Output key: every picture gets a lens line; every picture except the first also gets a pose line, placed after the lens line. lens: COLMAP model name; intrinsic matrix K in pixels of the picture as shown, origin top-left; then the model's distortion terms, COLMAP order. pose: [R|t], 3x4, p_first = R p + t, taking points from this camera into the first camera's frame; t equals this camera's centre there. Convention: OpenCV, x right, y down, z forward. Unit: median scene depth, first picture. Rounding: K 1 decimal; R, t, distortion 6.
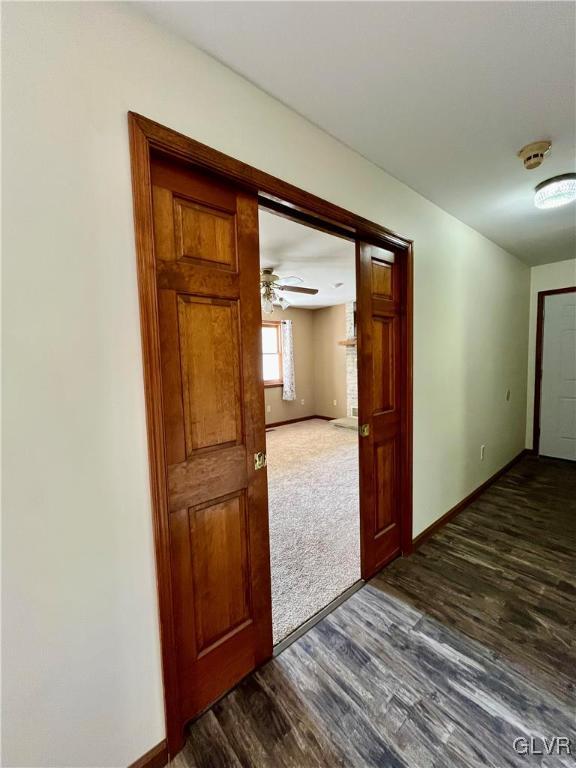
lens RADIAL K [[310.8, 0, 290.4], [0, 310.8, 381.8], [0, 0, 1]] dist [-0.003702, 0.000142]
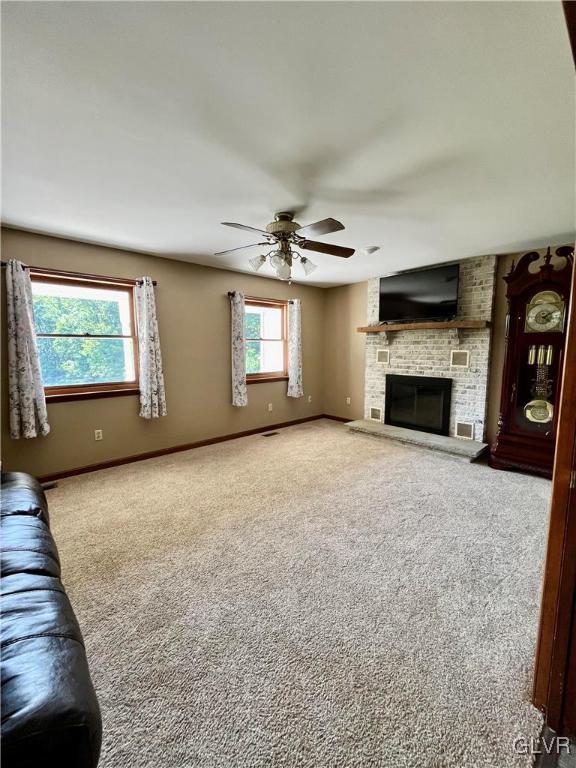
lens RADIAL K [[310.8, 0, 293.8], [0, 310.8, 383.9], [0, 0, 1]] dist [-0.003702, 0.000142]
pose [[0.998789, 0.023484, 0.043227, -0.044559], [-0.025304, 0.998795, 0.042048, -0.010759], [-0.042187, -0.043091, 0.998180, 0.176568]]
